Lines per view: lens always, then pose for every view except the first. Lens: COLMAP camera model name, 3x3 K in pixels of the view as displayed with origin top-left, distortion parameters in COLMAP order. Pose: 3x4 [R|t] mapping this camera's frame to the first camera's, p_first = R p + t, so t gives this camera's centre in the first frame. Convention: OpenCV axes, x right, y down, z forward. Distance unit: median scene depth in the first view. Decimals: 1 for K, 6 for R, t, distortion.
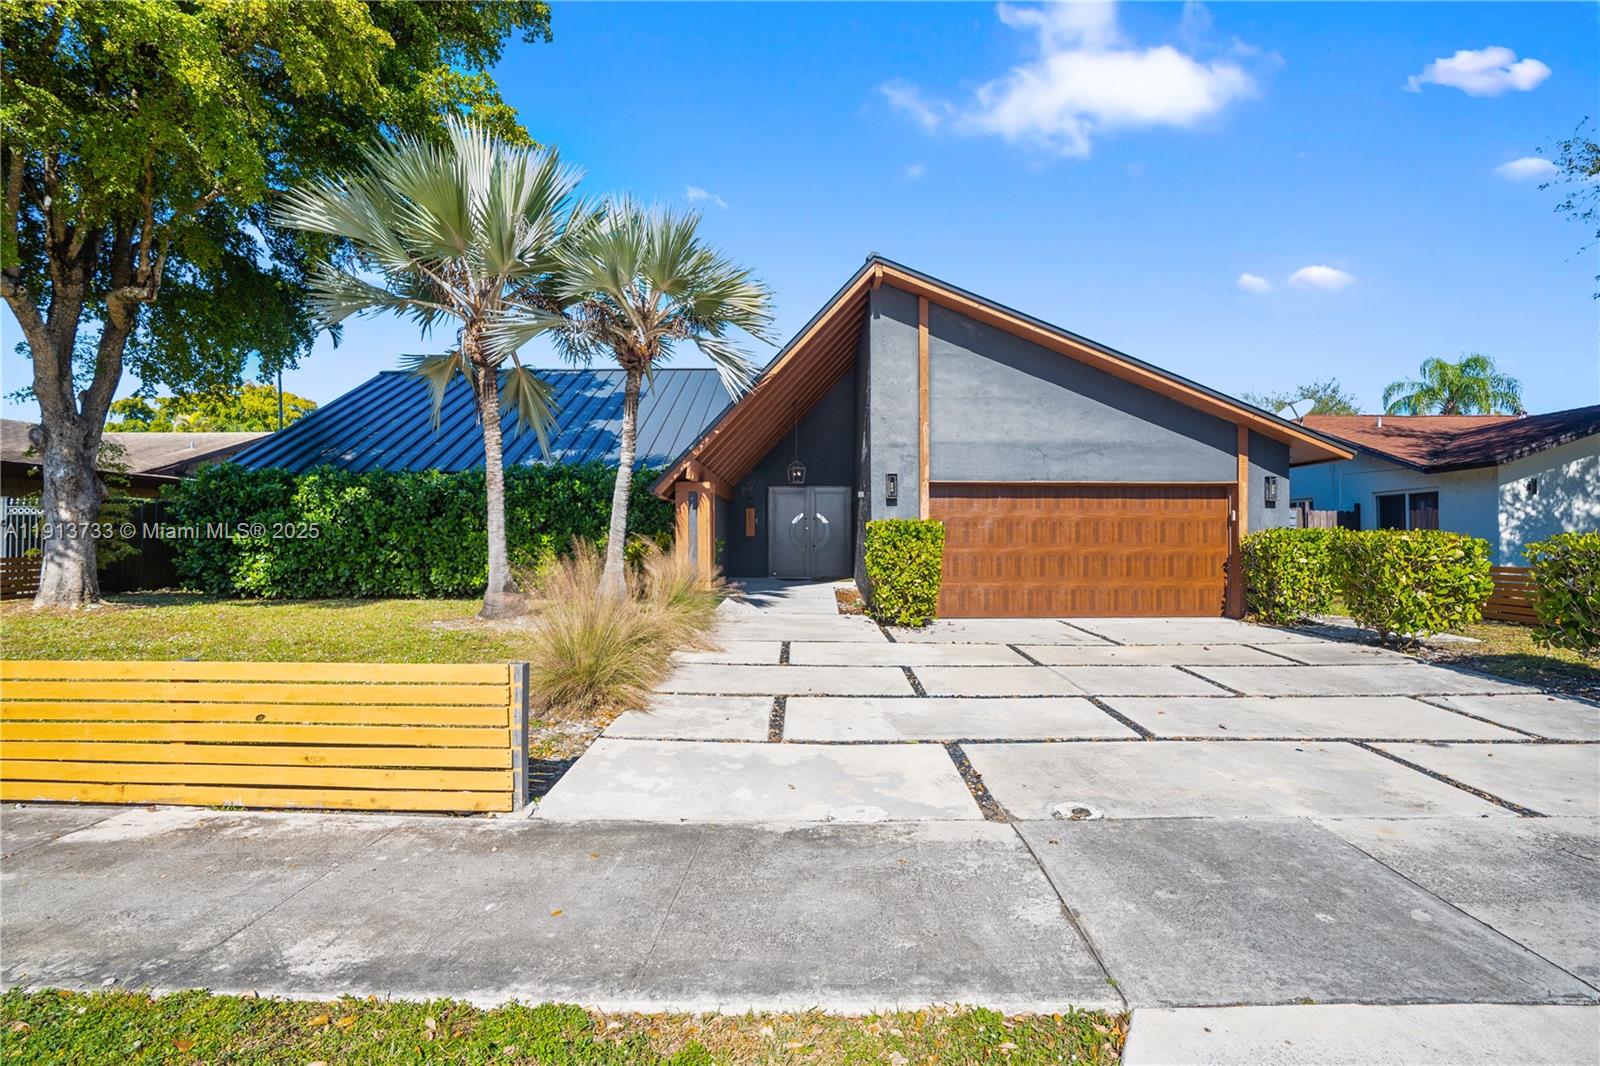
lens RADIAL K [[745.1, 0, 787.1], [0, 745.1, 533.0], [0, 0, 1]] dist [-0.055521, 0.018688]
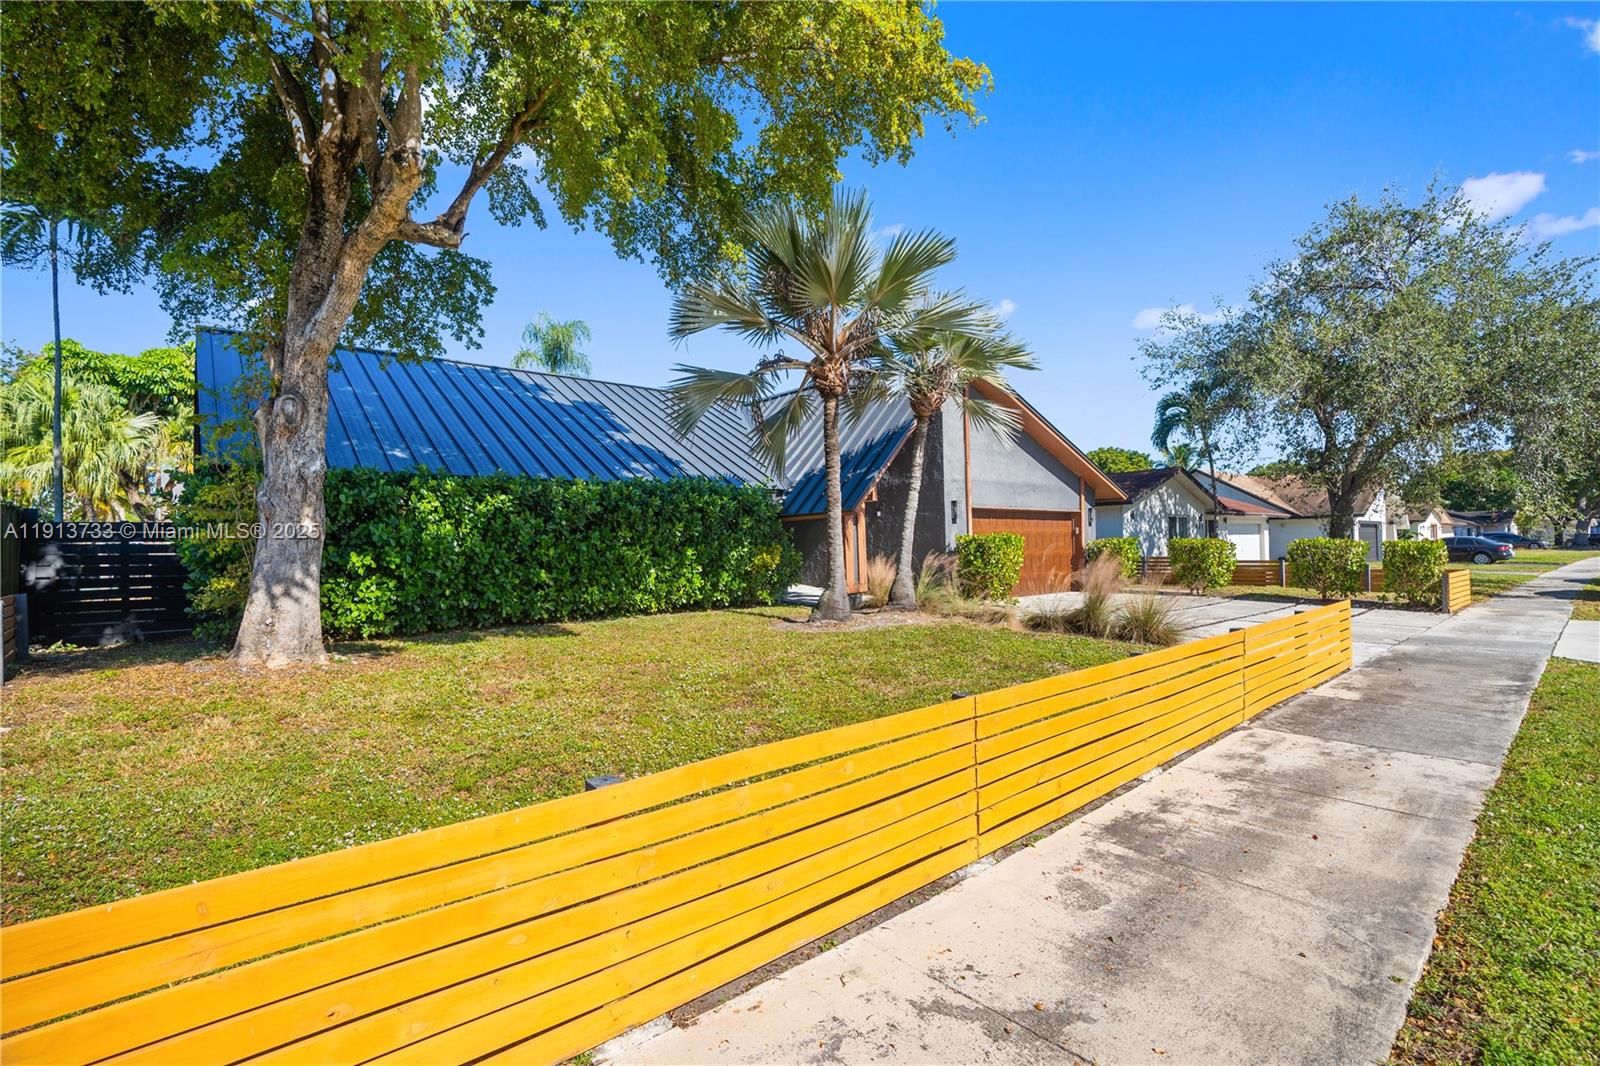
lens RADIAL K [[745.1, 0, 808.1], [0, 745.1, 520.0], [0, 0, 1]] dist [-0.055521, 0.018688]
pose [[0.736397, 0.013690, 0.676411, -1.010817], [-0.012115, 0.999902, -0.007048, -0.029060], [-0.676441, -0.003005, 0.736491, 0.151602]]
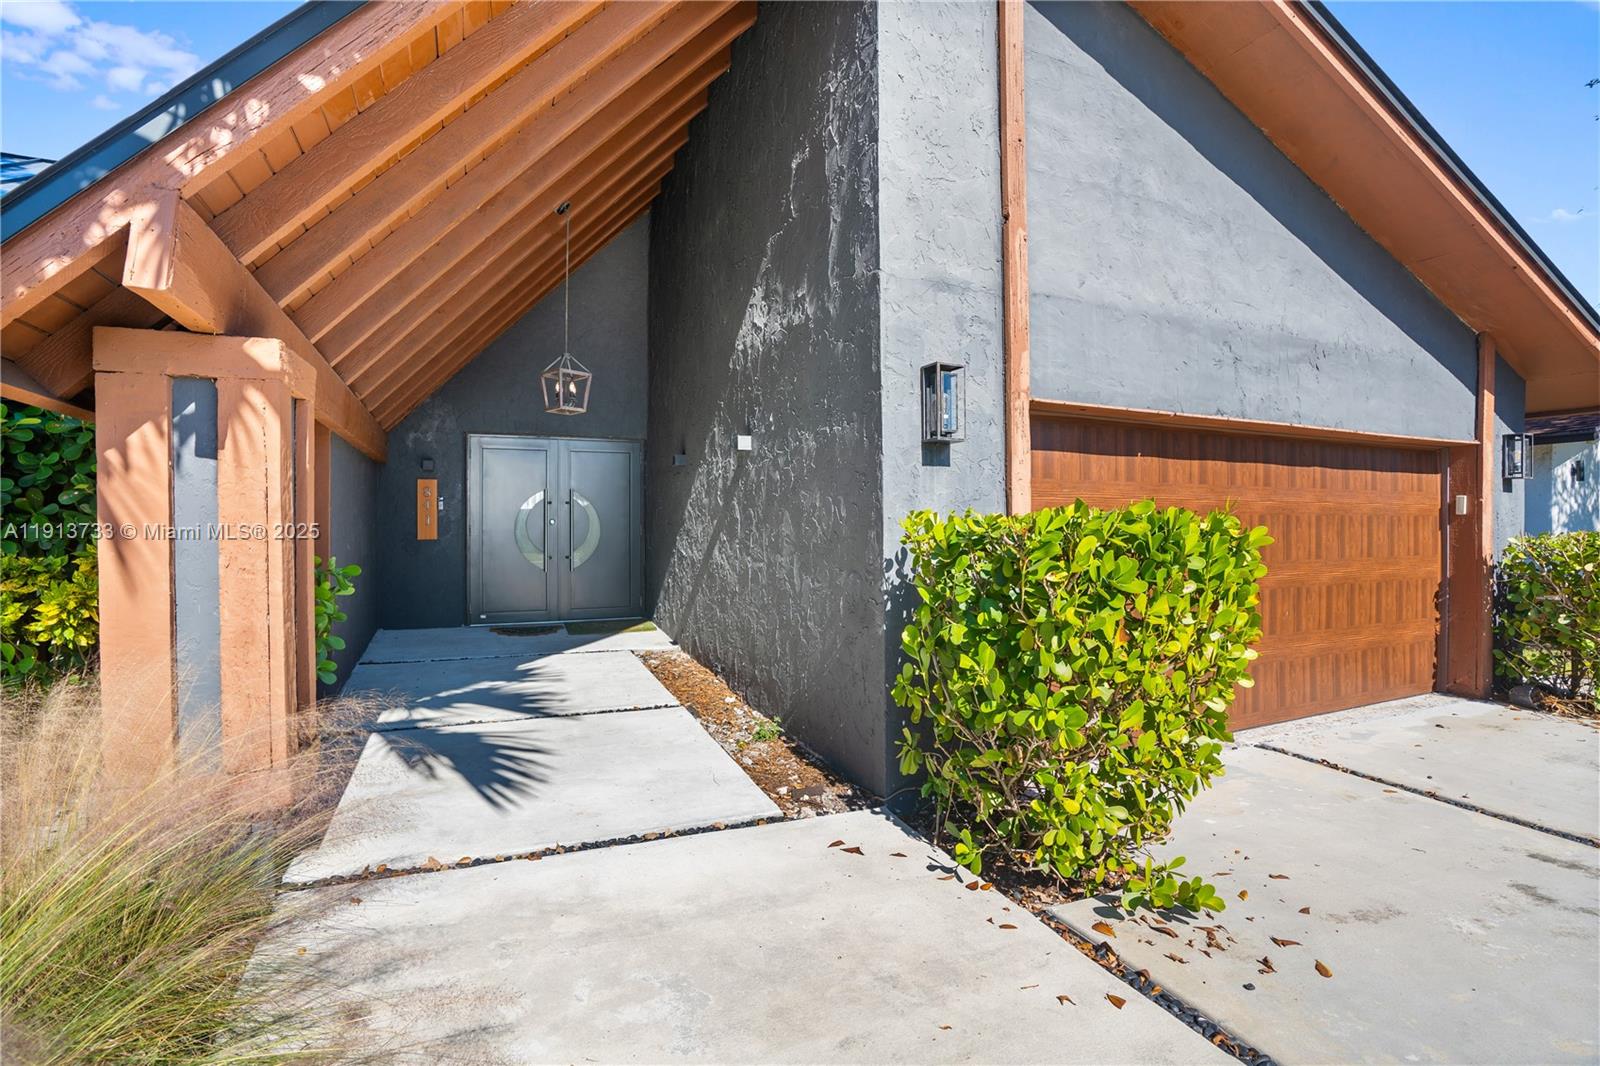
lens RADIAL K [[745.1, 0, 805.0], [0, 745.1, 535.6], [0, 0, 1]] dist [-0.055521, 0.018688]
pose [[0.899517, -0.008459, 0.436805, -0.056774], [-0.001313, 0.999756, 0.022066, -0.012534], [-0.436885, -0.020422, 0.899286, 0.727401]]
